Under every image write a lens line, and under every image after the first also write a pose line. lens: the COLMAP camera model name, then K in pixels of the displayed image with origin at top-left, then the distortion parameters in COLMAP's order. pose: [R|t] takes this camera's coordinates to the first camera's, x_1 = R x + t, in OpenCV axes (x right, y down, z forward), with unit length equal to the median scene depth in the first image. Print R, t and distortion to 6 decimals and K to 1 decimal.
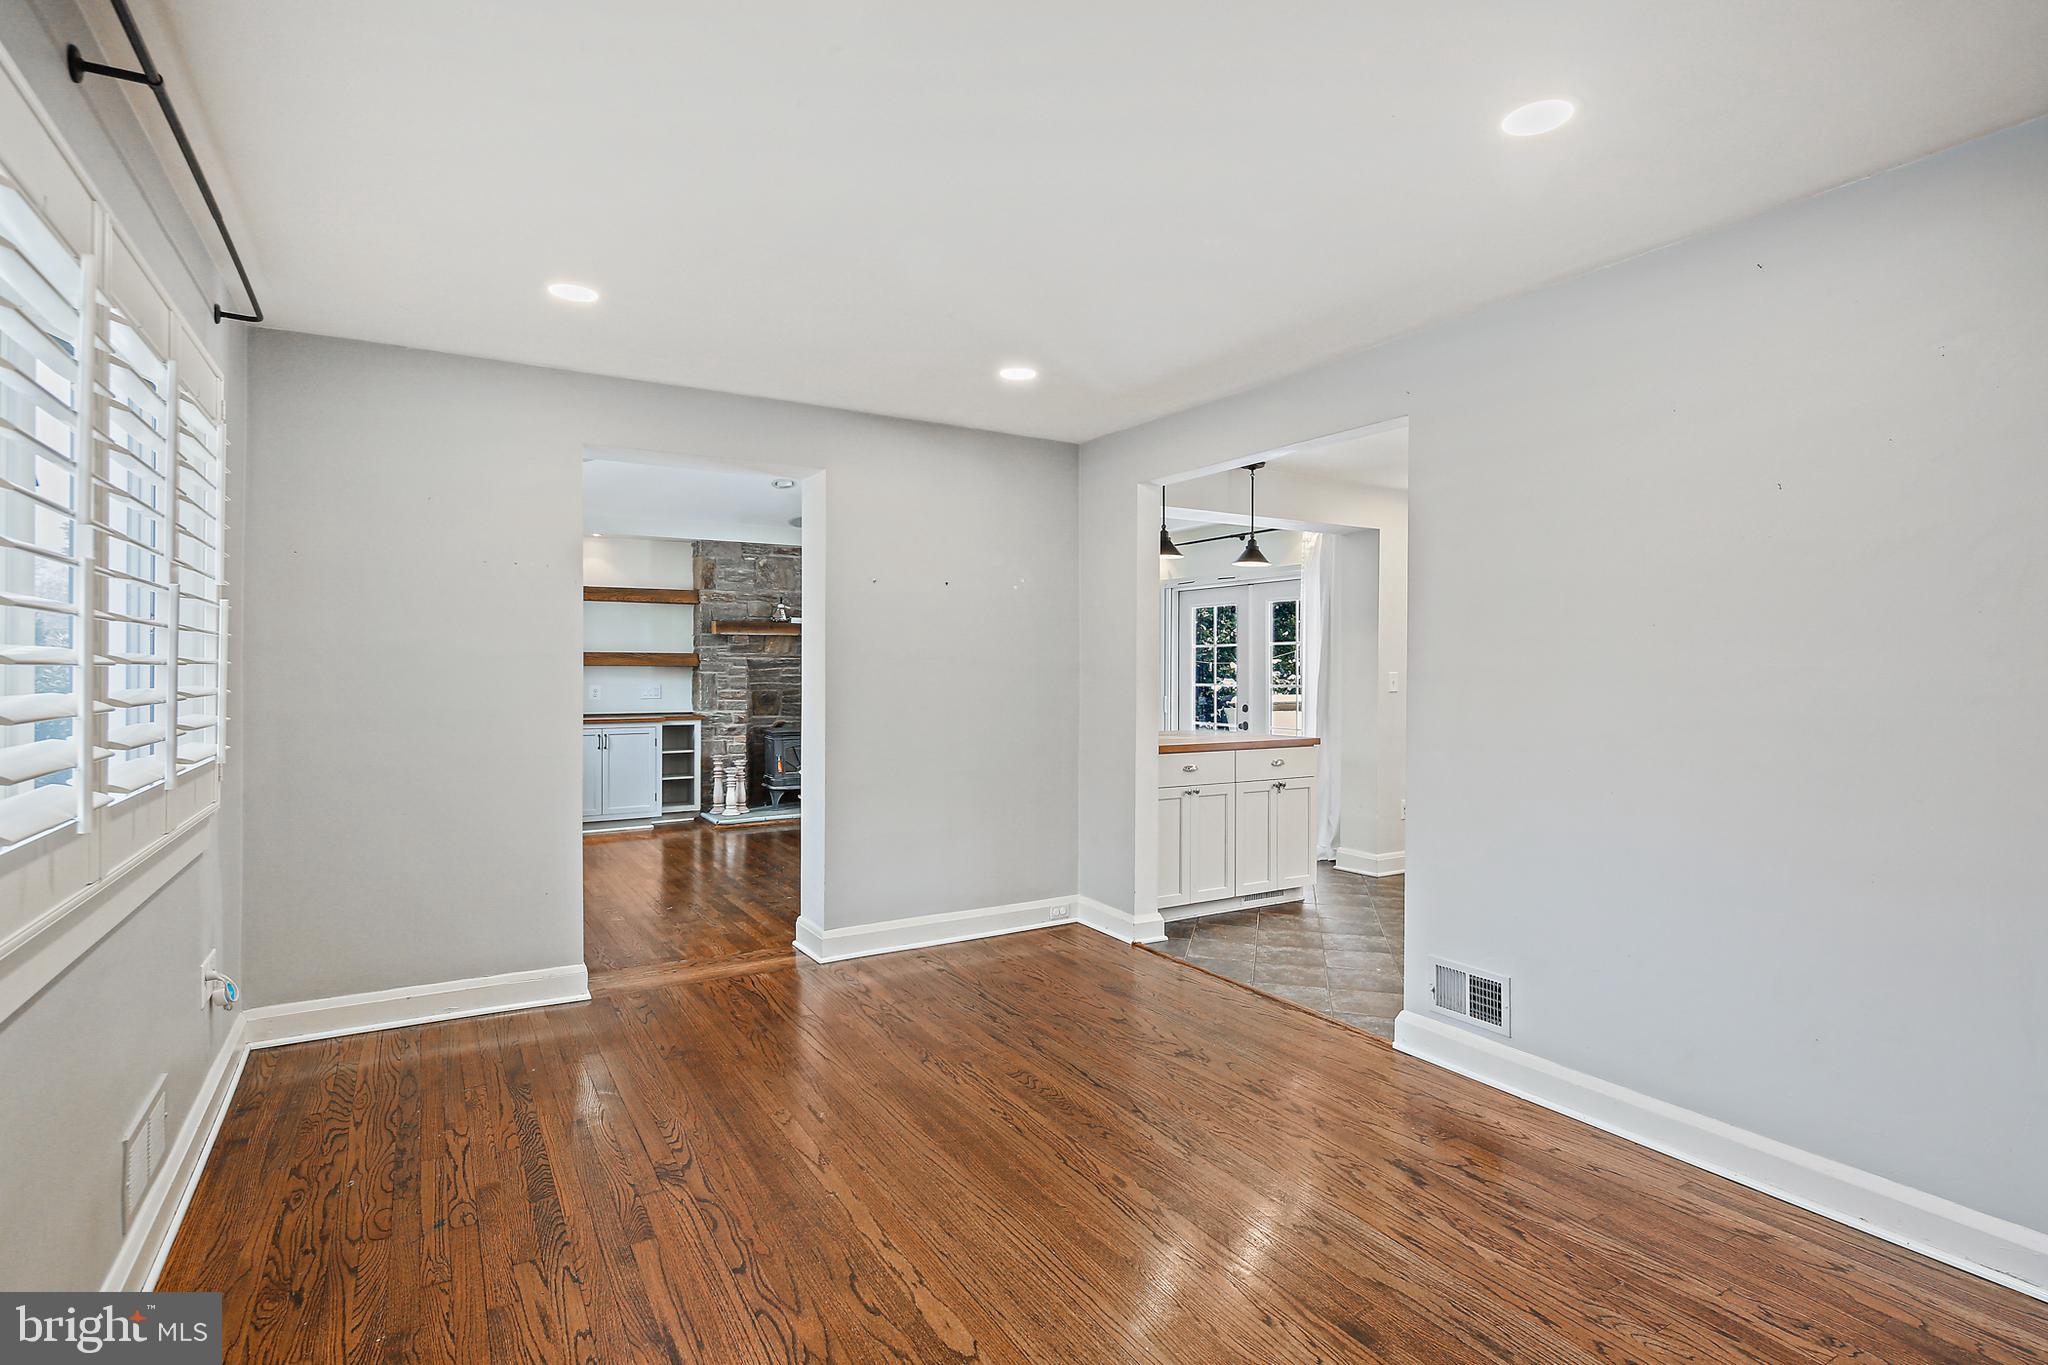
lens RADIAL K [[1004.6, 0, 1029.6], [0, 1004.6, 671.9], [0, 0, 1]] dist [0.001684, -0.001131]
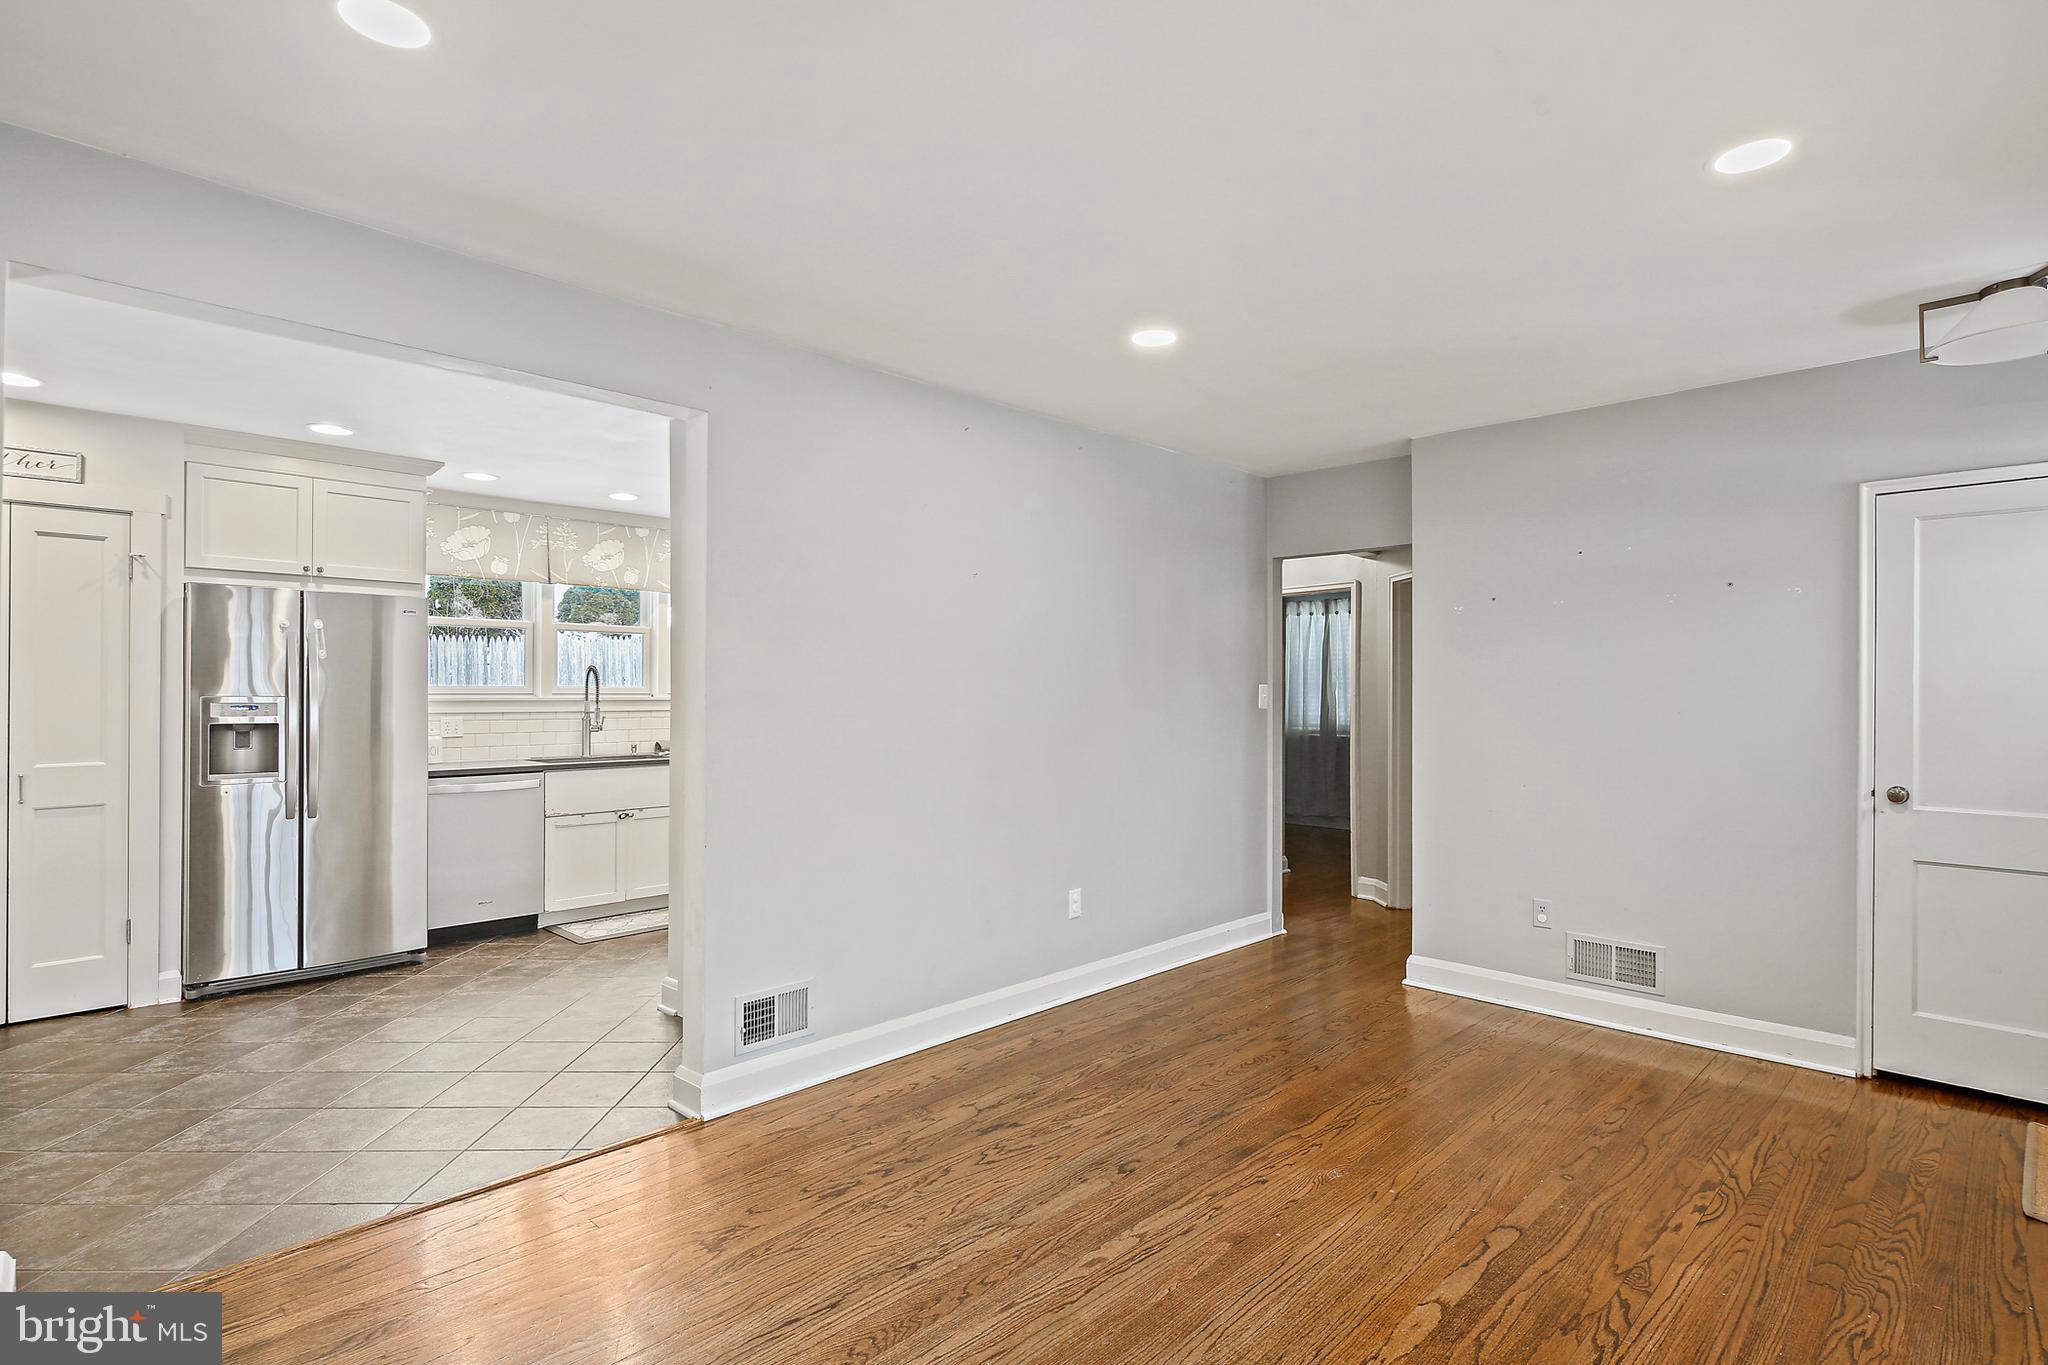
lens RADIAL K [[1015.8, 0, 1024.0], [0, 1015.8, 682.5], [0, 0, 1]] dist [0.005438, -0.004788]
pose [[-0.248452, 0.005978, 0.968626, -0.230854], [0.002624, 0.999981, -0.005499, -0.002567], [-0.968641, 0.001176, -0.248463, 0.379833]]
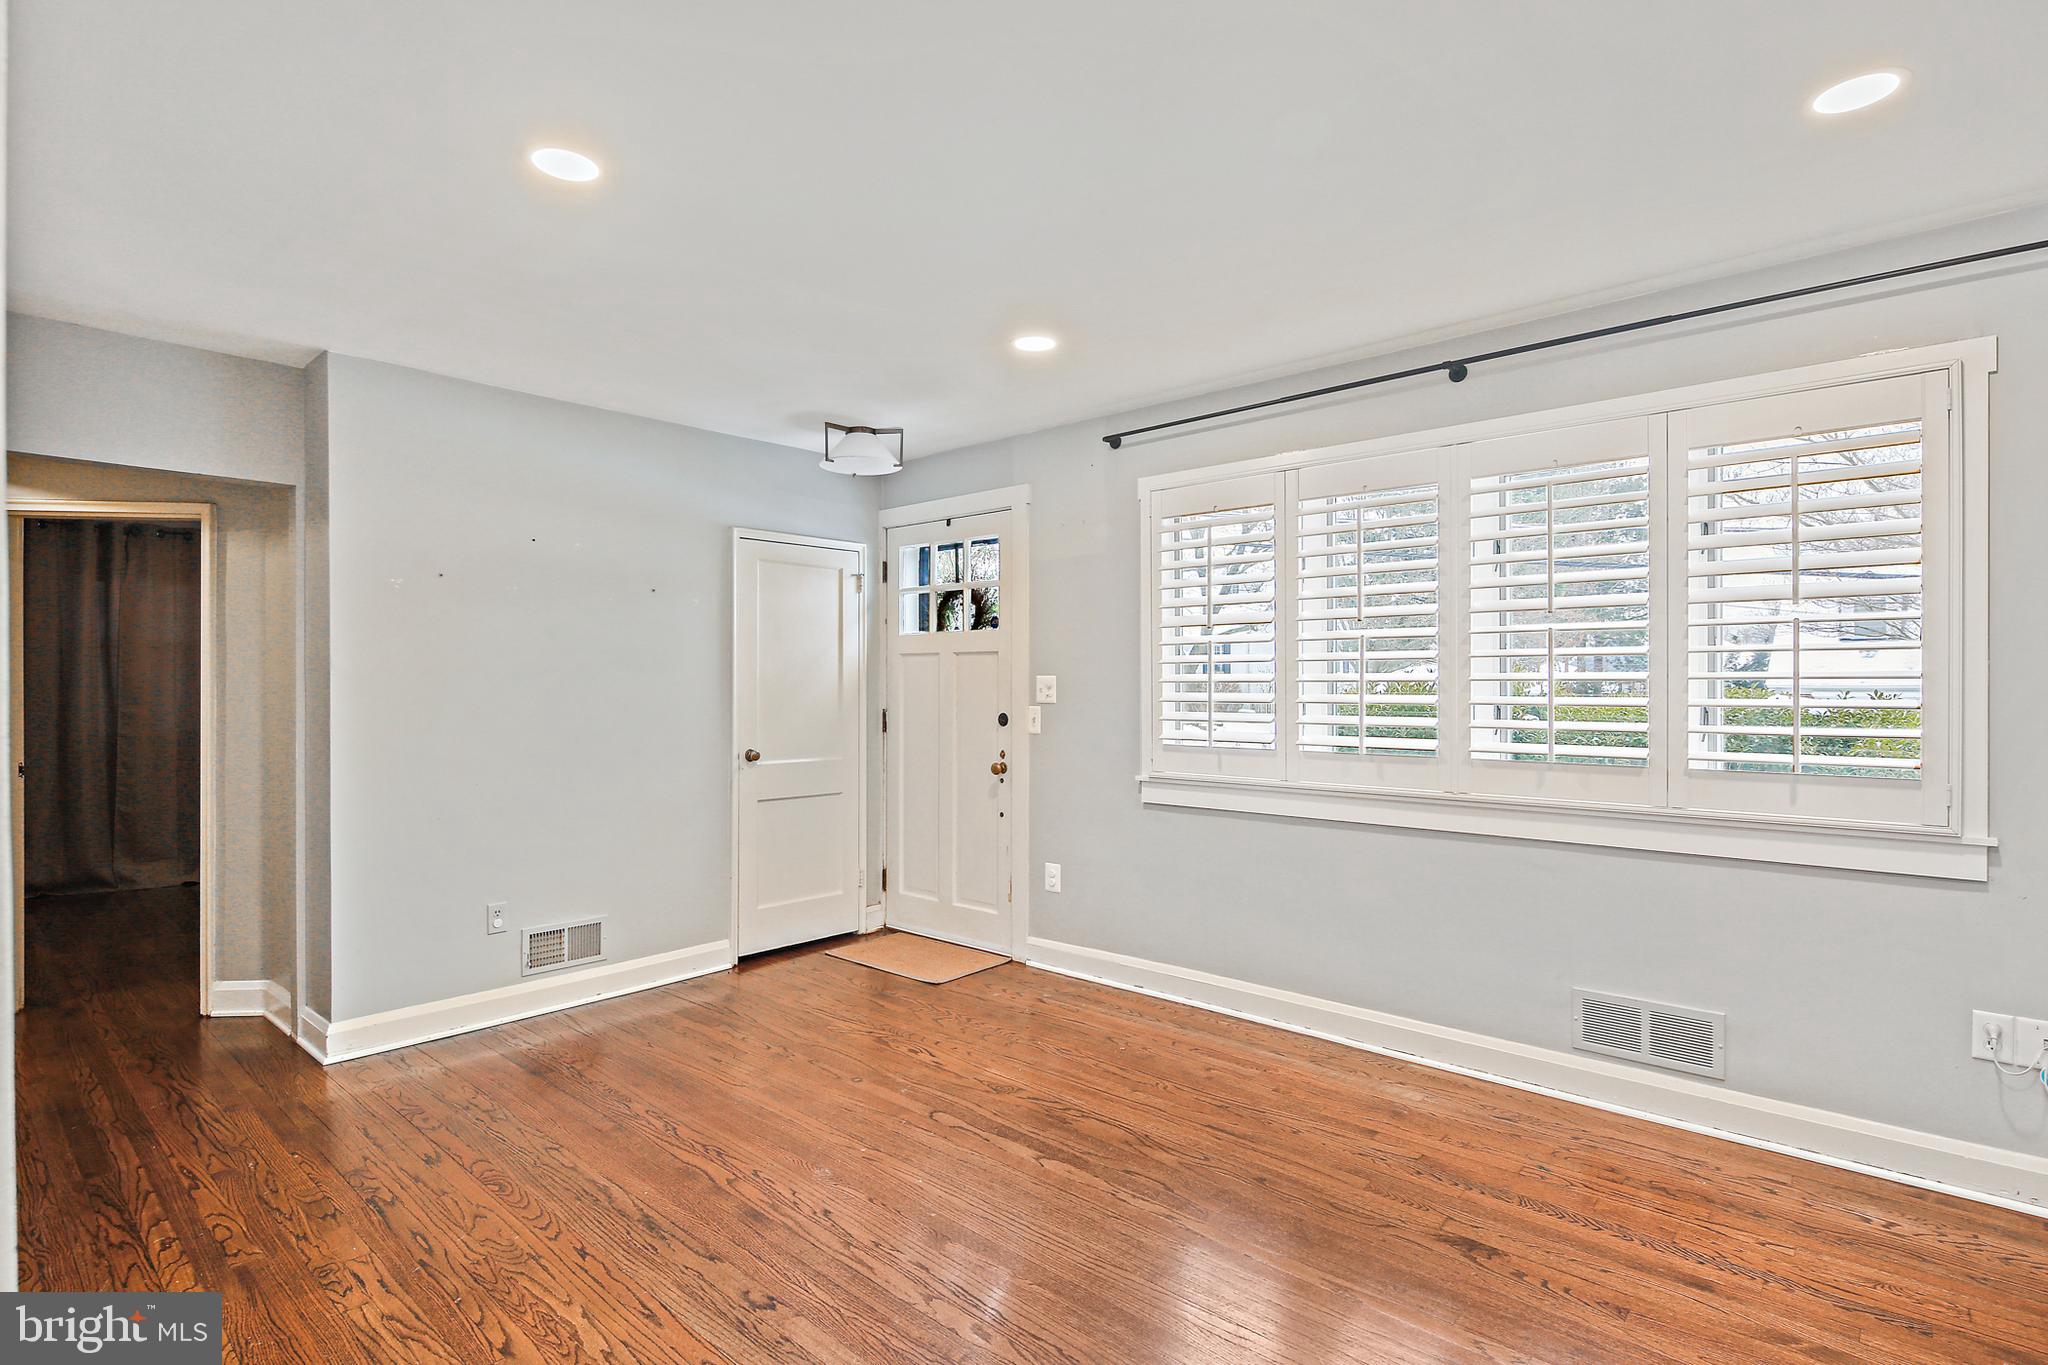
lens RADIAL K [[1010.6, 0, 1020.9], [0, 1010.6, 686.5], [0, 0, 1]] dist [0.002357, 0.000022]
pose [[-0.956329, 0.000359, -0.292291, 0.085822], [-0.001705, 0.999975, 0.006806, -0.001535], [0.292286, 0.007007, -0.956305, 0.520227]]
